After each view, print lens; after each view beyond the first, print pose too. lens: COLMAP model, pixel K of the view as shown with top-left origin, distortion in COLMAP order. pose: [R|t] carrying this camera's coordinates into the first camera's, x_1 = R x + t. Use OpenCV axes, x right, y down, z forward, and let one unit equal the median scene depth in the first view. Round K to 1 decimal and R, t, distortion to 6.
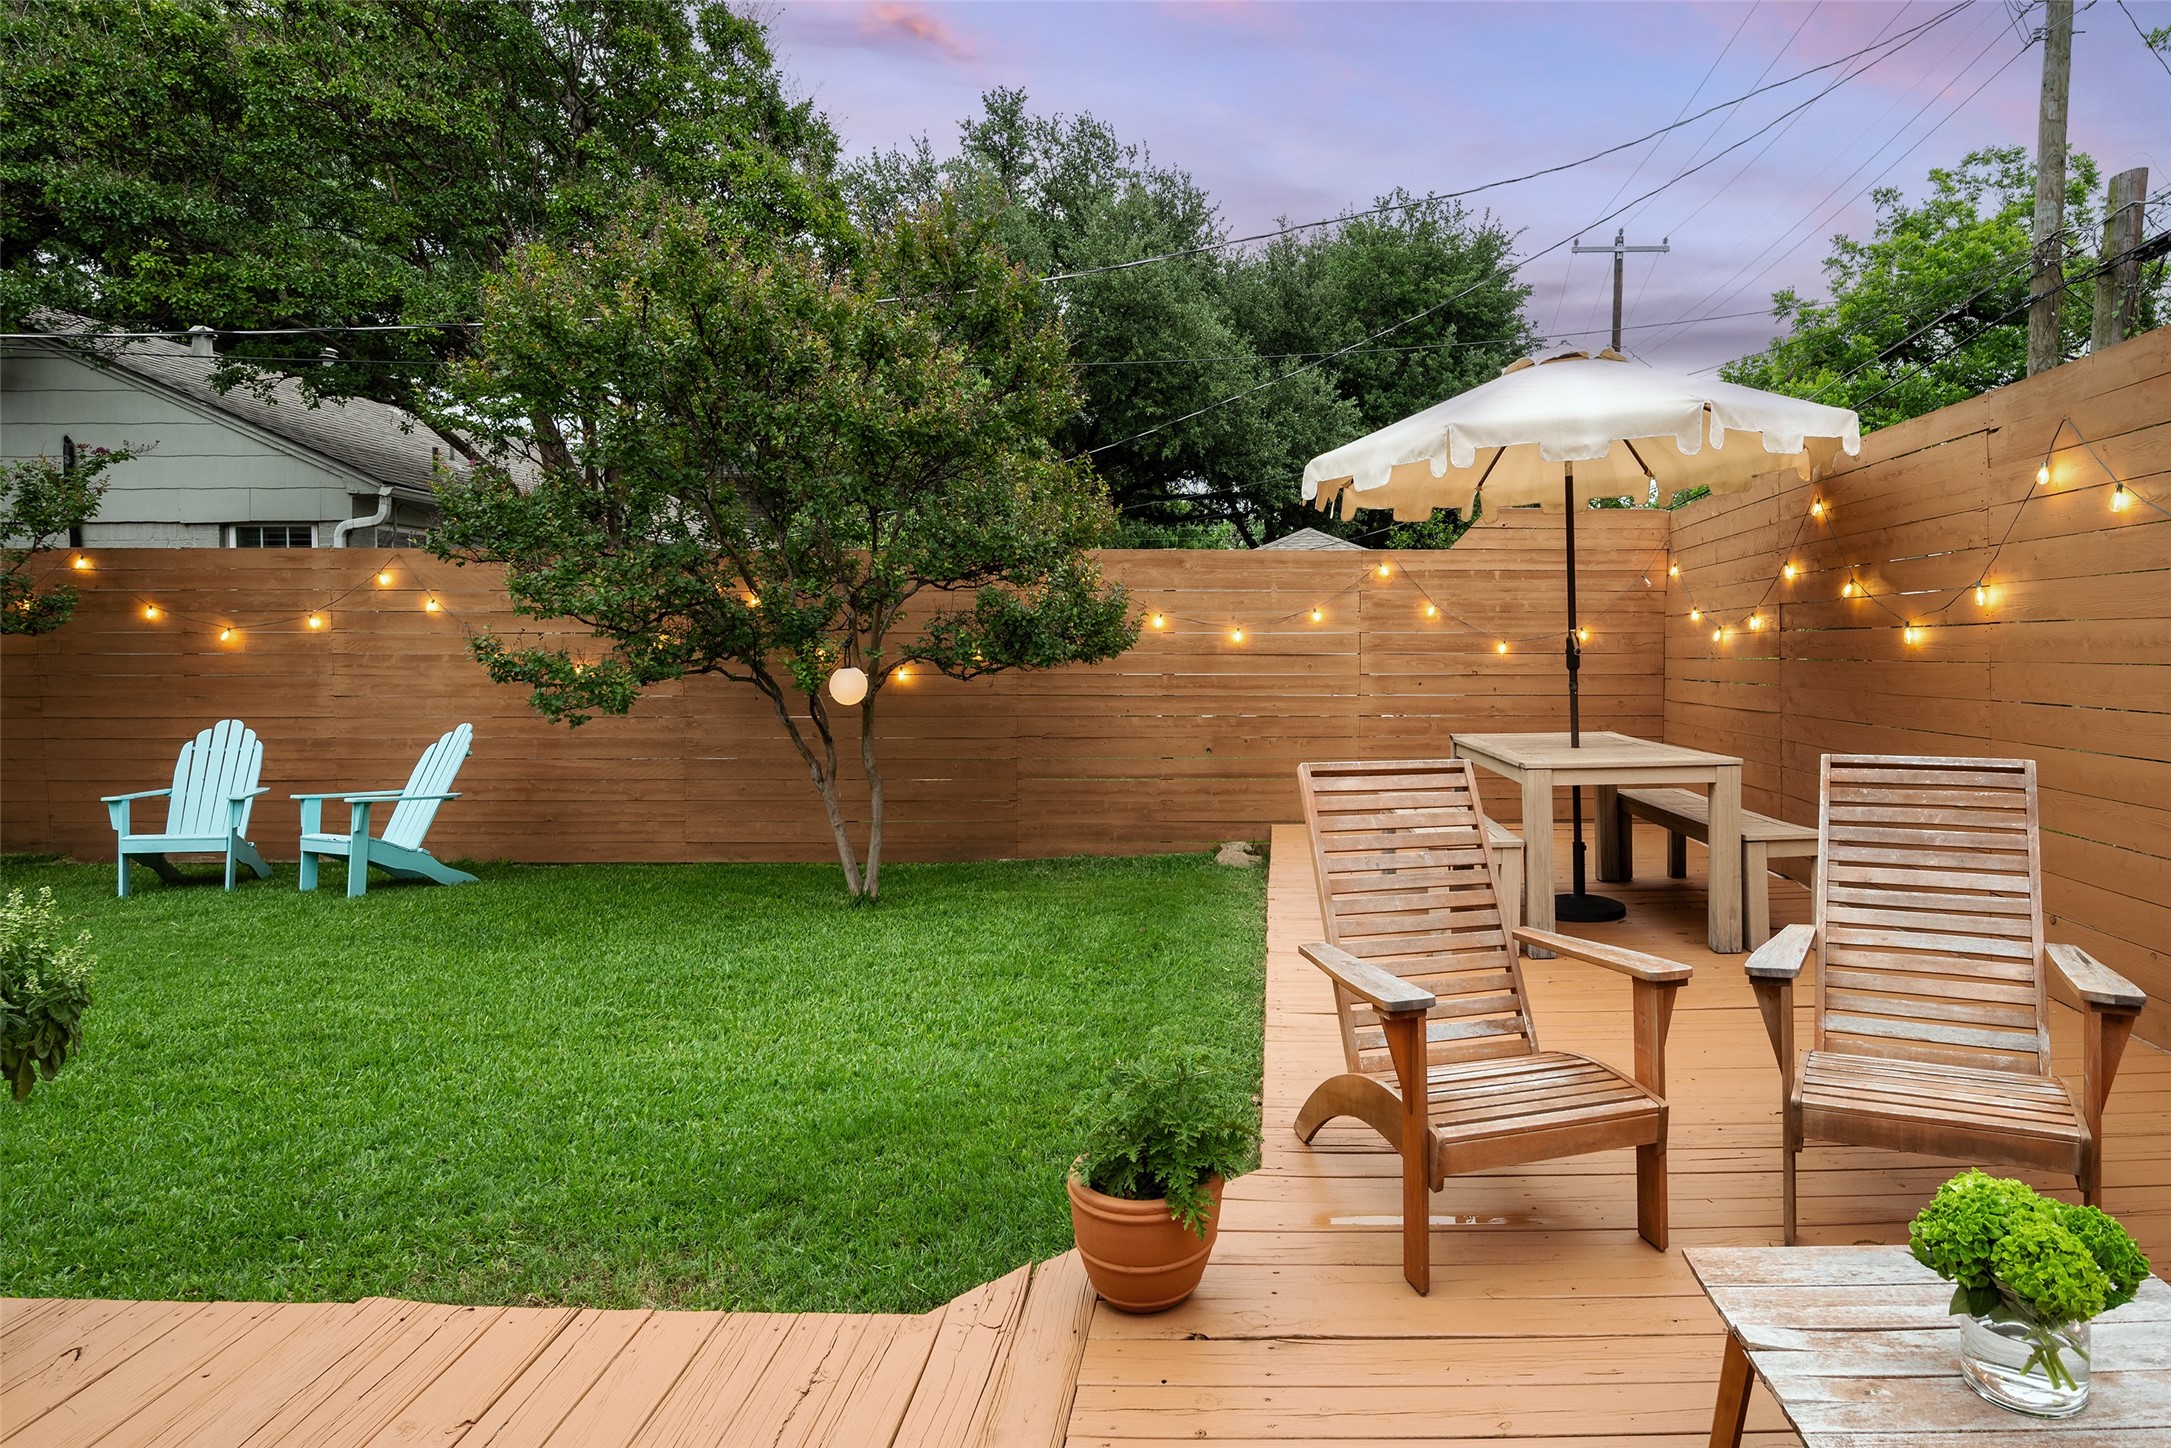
lens RADIAL K [[1345.1, 0, 1082.6], [0, 1345.1, 710.7], [0, 0, 1]] dist [-0.008073, -0.000644]
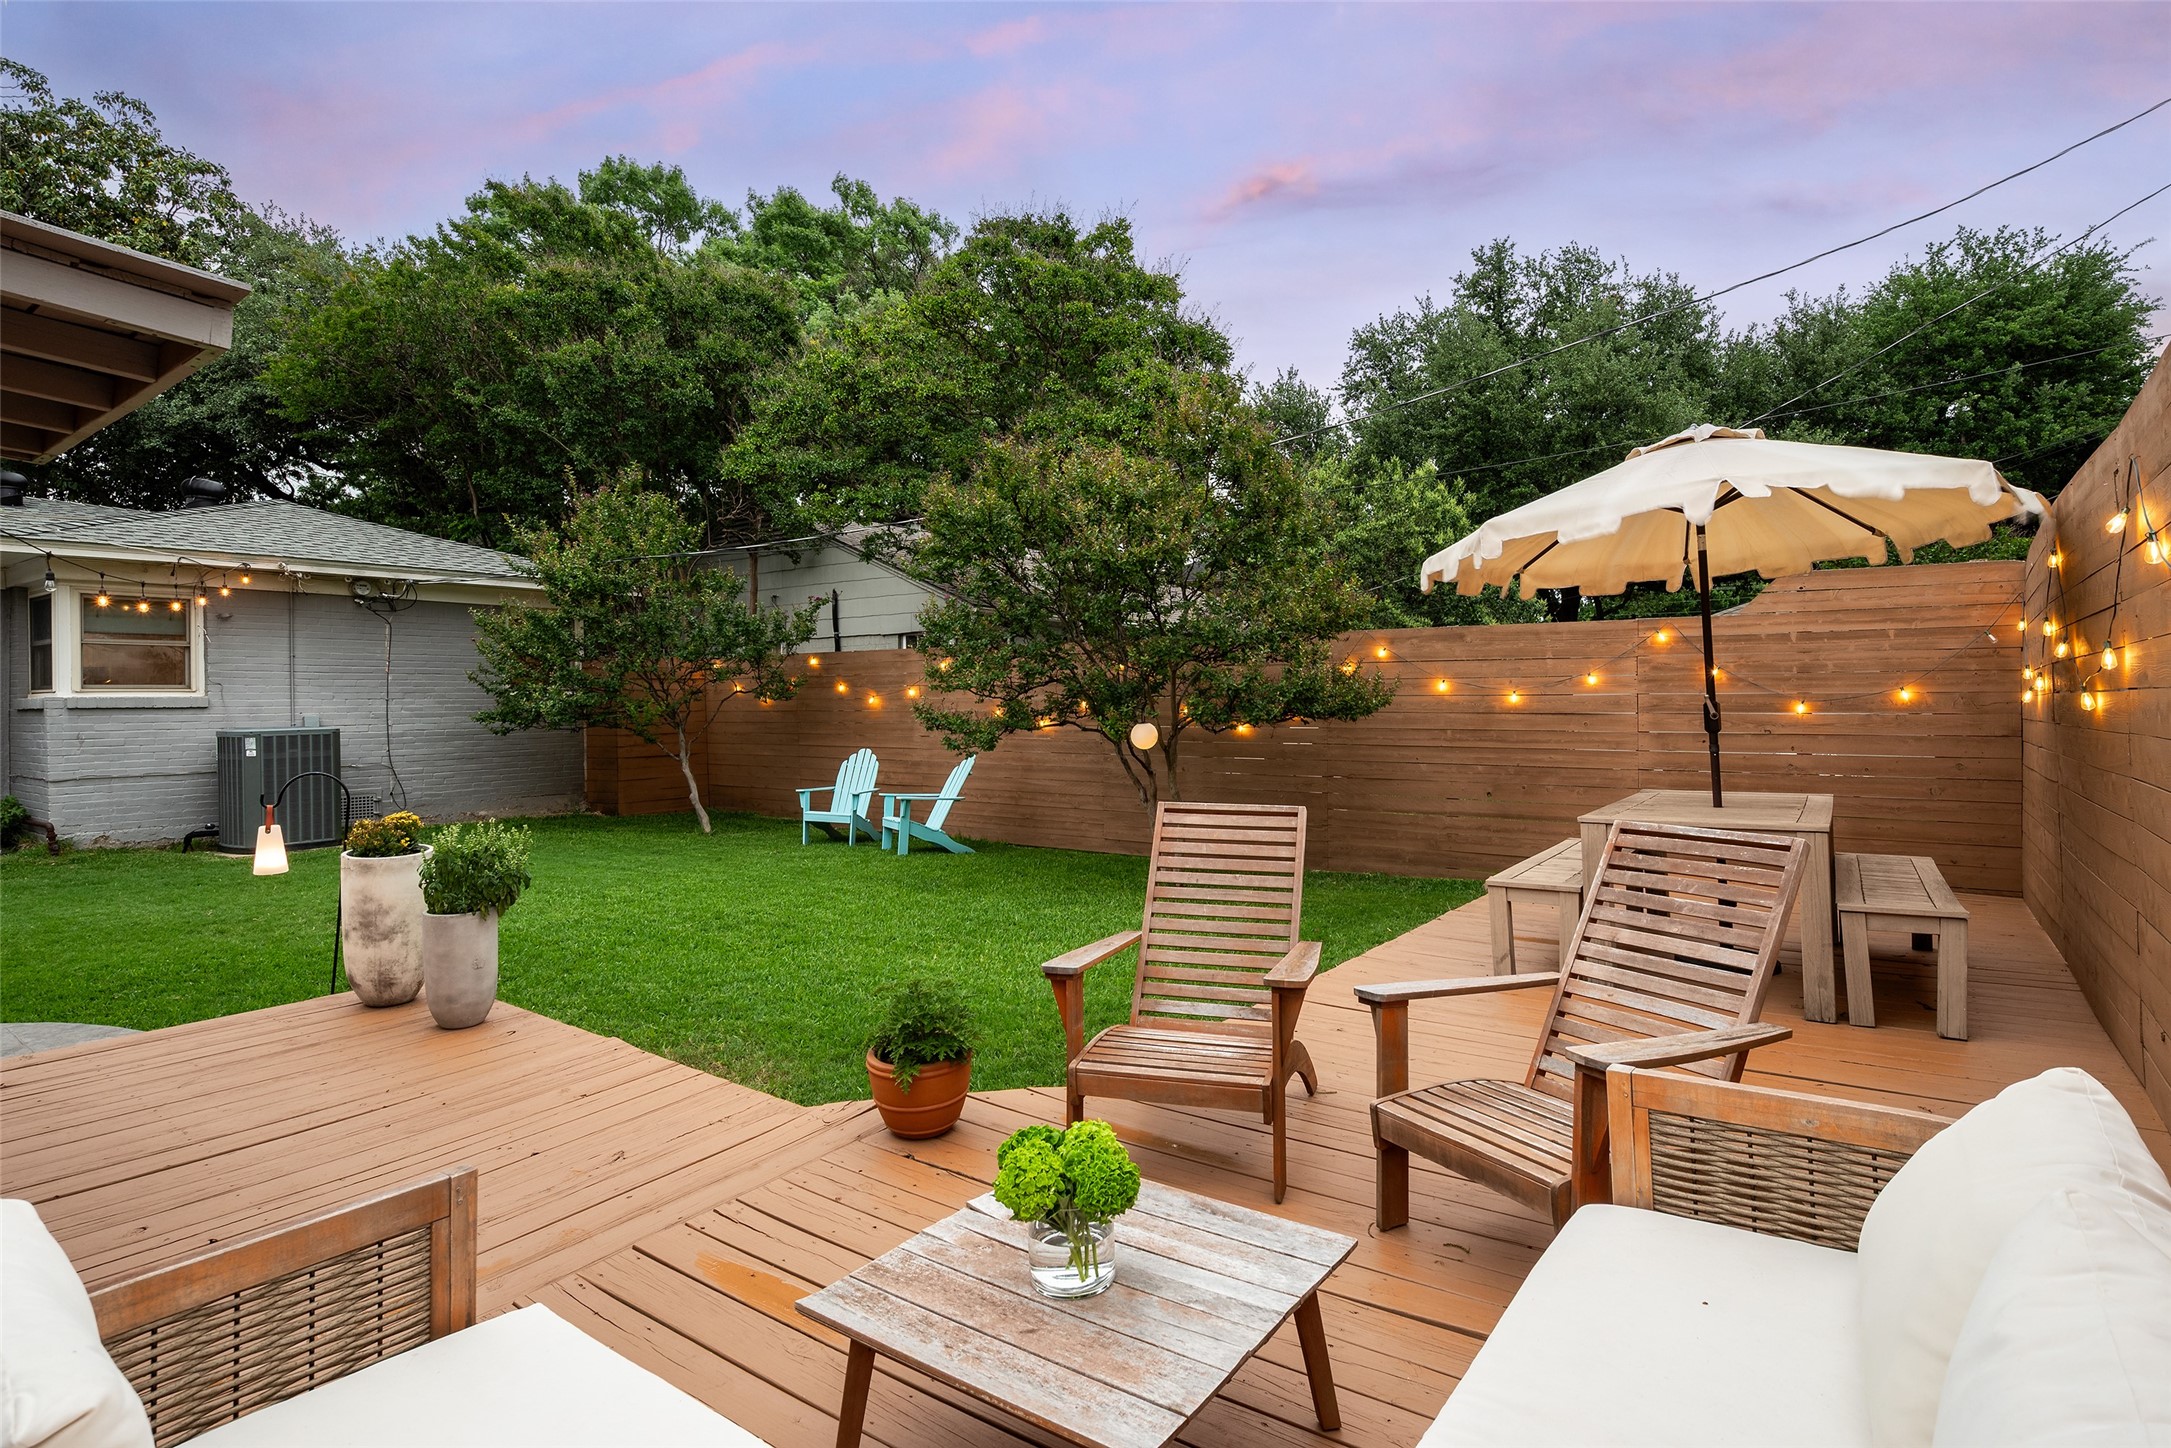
lens RADIAL K [[1067.6, 0, 1090.8], [0, 1067.6, 720.8], [0, 0, 1]] dist [-0.005990, -0.000932]
pose [[0.814567, 0.009175, -0.579997, 0.353226], [-0.022886, 0.999605, -0.016330, -0.011743], [0.579617, 0.026576, 0.814455, 0.029897]]
